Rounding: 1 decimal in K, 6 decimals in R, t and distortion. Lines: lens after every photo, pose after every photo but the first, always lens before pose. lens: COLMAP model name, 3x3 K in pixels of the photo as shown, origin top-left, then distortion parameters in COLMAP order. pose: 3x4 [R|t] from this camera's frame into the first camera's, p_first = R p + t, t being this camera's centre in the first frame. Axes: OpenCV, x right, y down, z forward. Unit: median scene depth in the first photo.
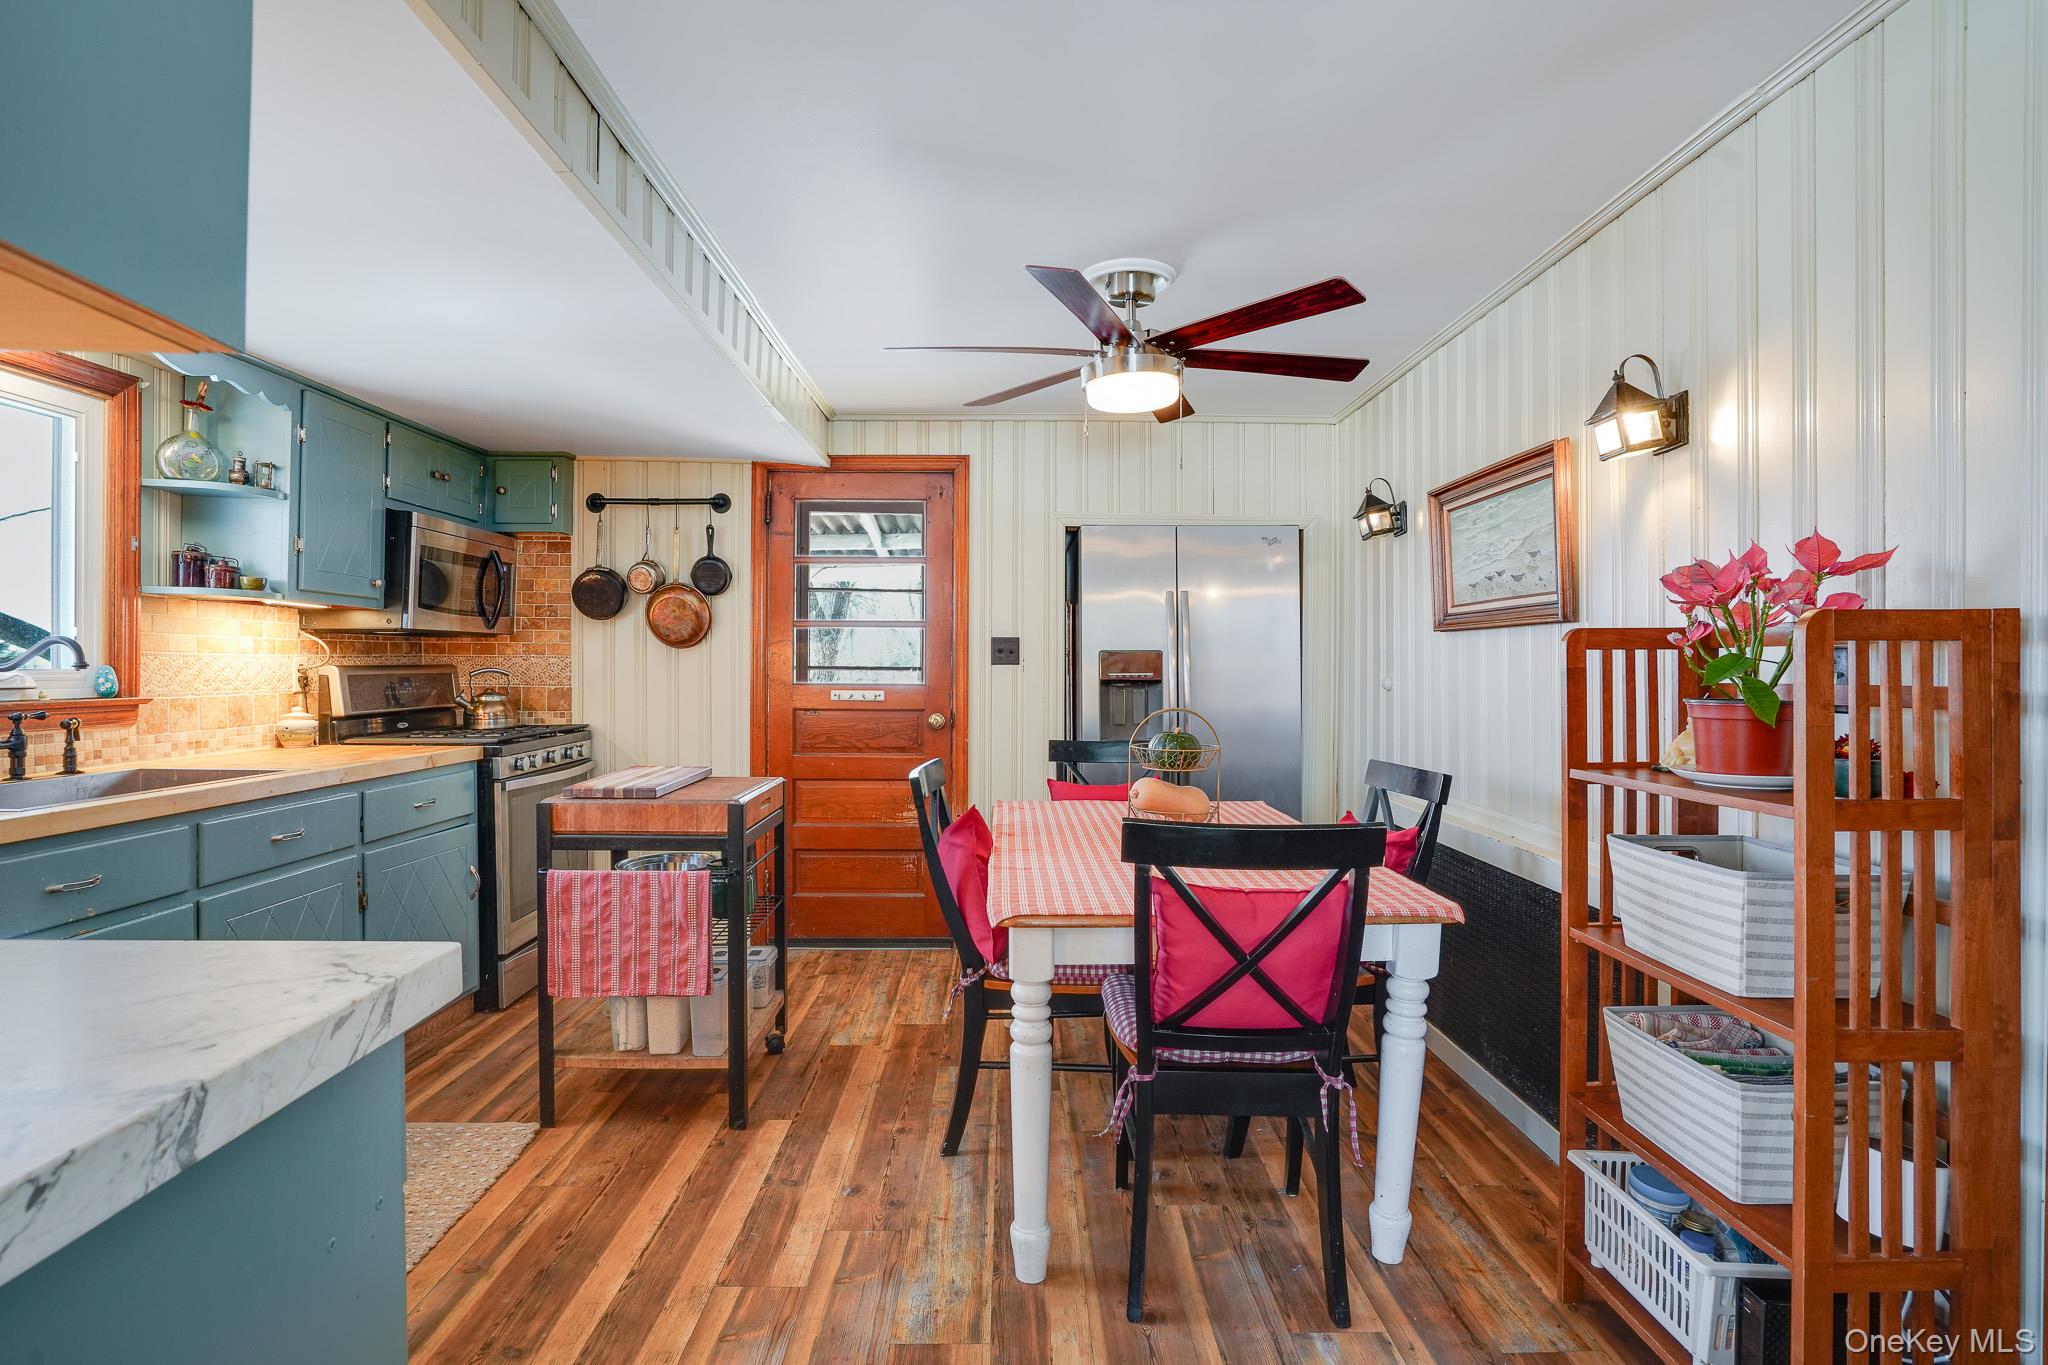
lens RADIAL K [[974.2, 0, 1037.3], [0, 974.2, 665.4], [0, 0, 1]] dist [-0.054059, 0.018437]
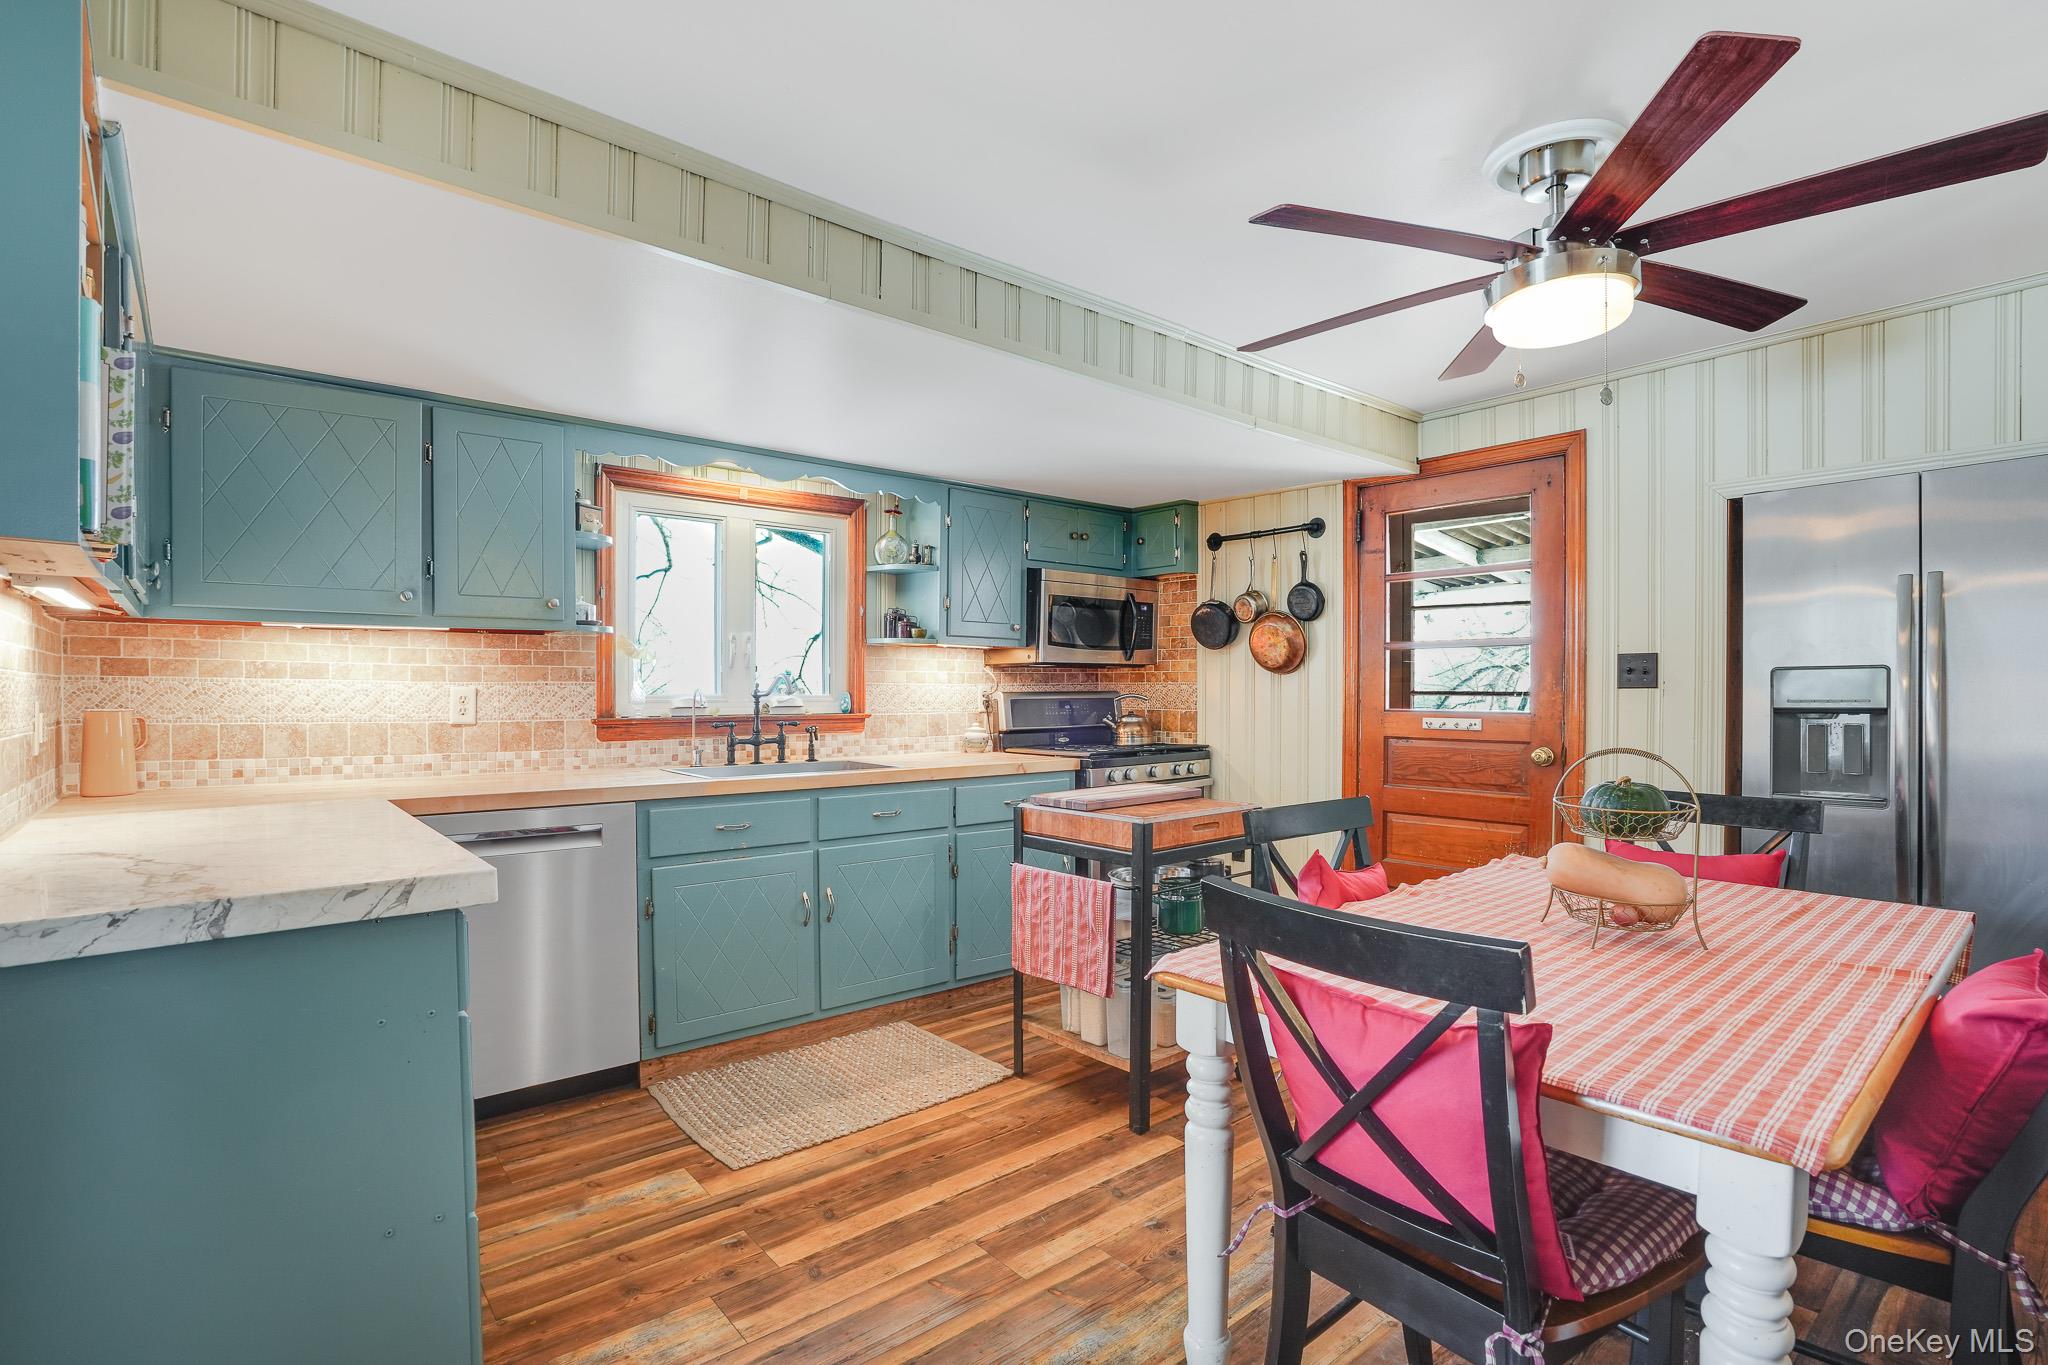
lens RADIAL K [[974.2, 0, 1068.2], [0, 974.2, 696.5], [0, 0, 1]] dist [-0.054059, 0.018437]
pose [[0.638967, 0.001517, -0.769232, 0.361566], [0.003251, 0.999984, 0.004673, 0.000619], [0.769227, -0.005486, 0.638952, 0.216444]]
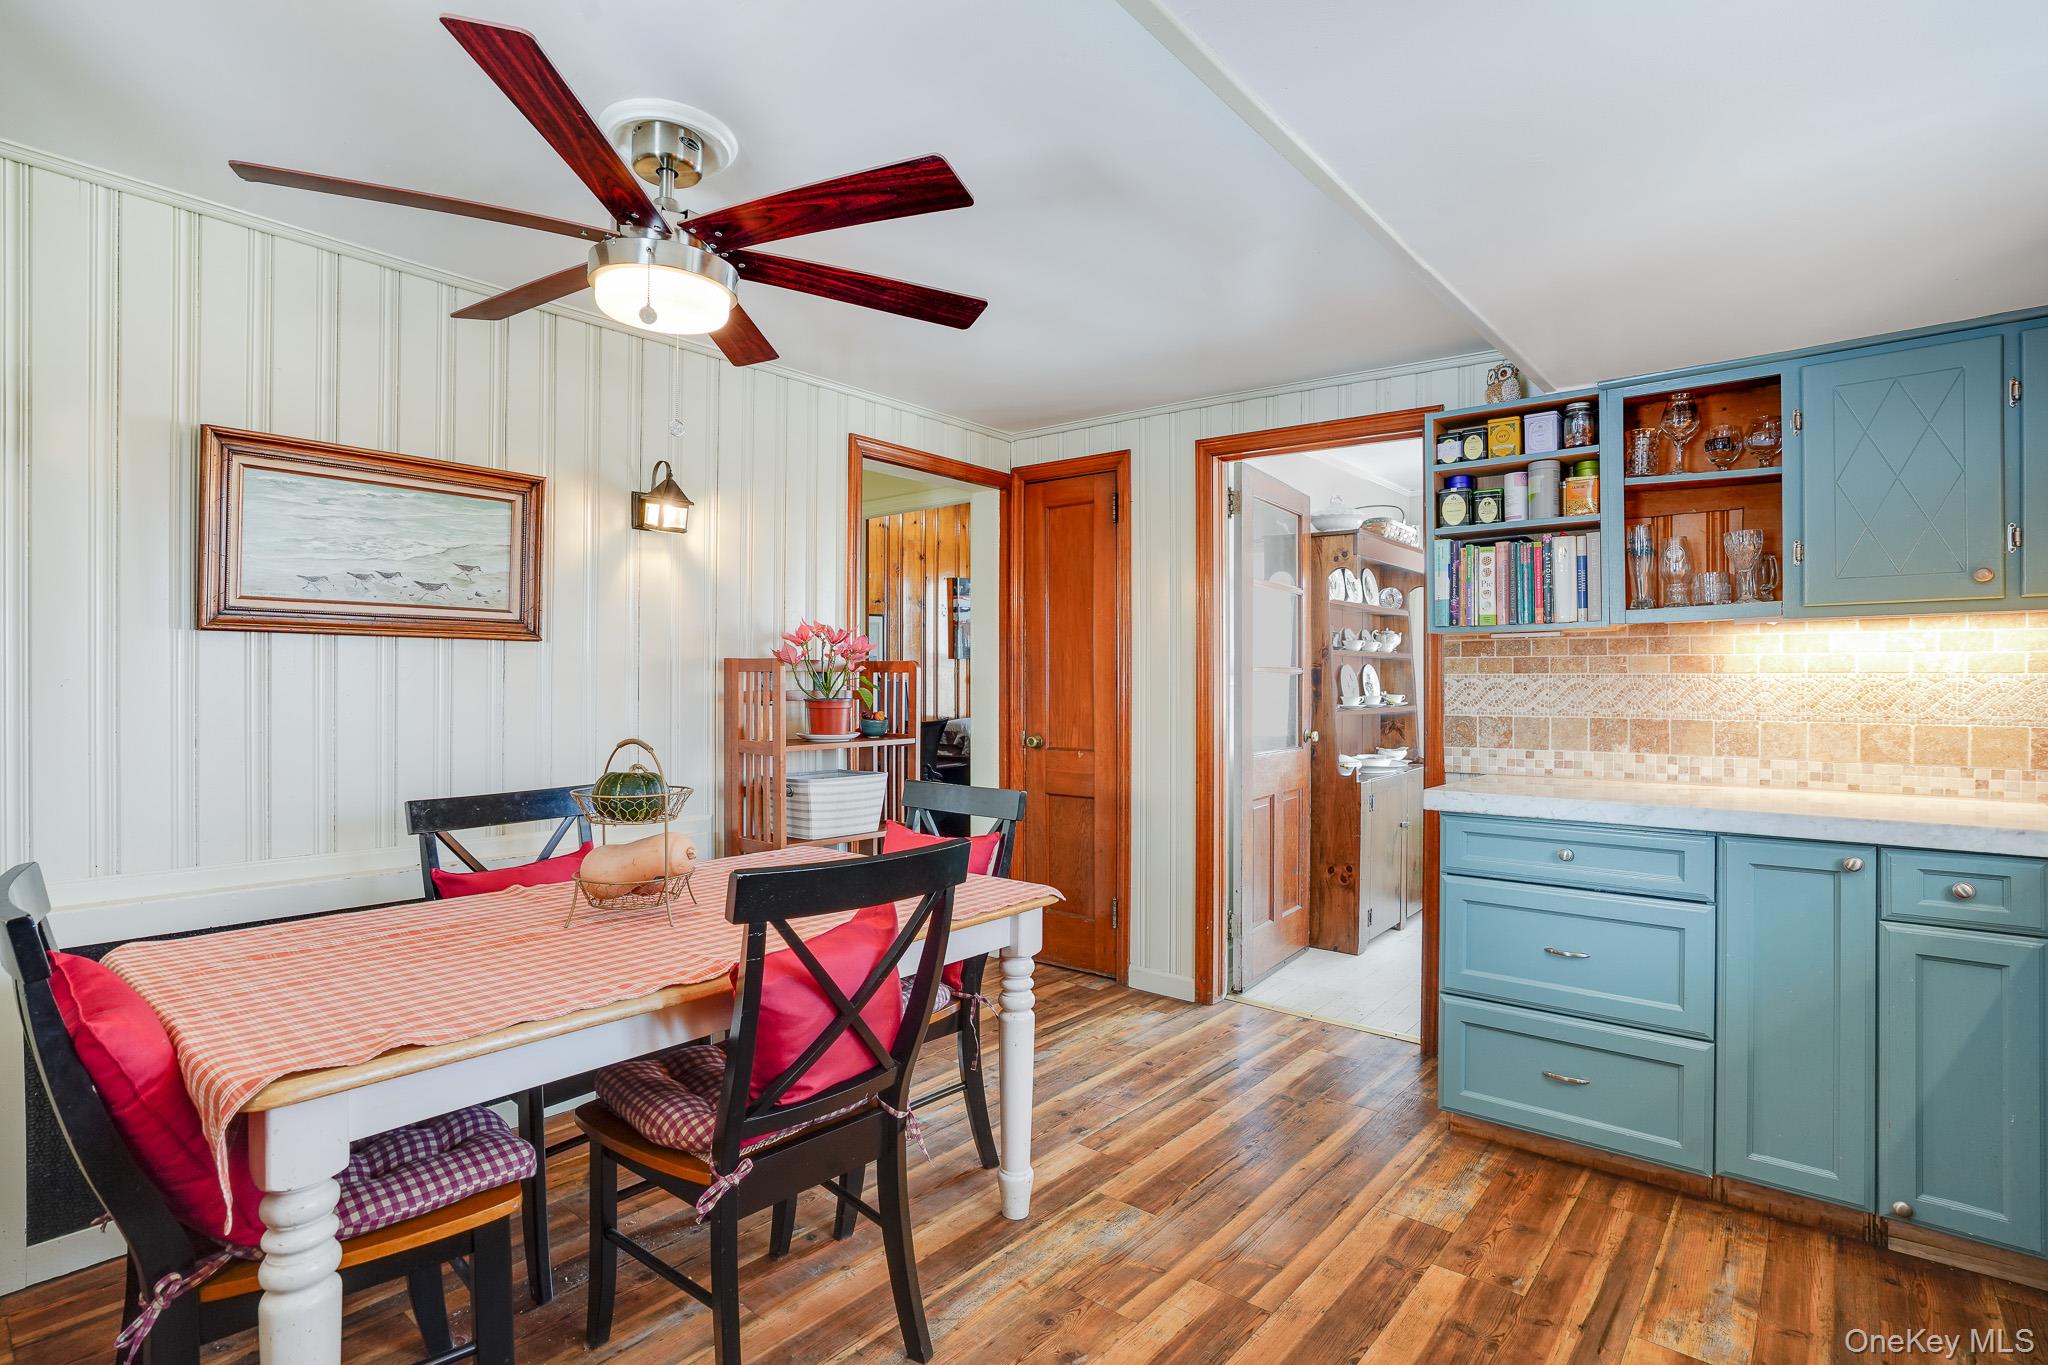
lens RADIAL K [[968.7, 0, 1004.9], [0, 968.7, 678.0], [0, 0, 1]] dist [0.002216, 0.000159]
pose [[-0.725501, -0.007523, 0.688180, -0.495652], [-0.010497, 0.999945, -0.000135, -0.006608], [-0.688141, -0.007321, -0.725540, 1.154823]]
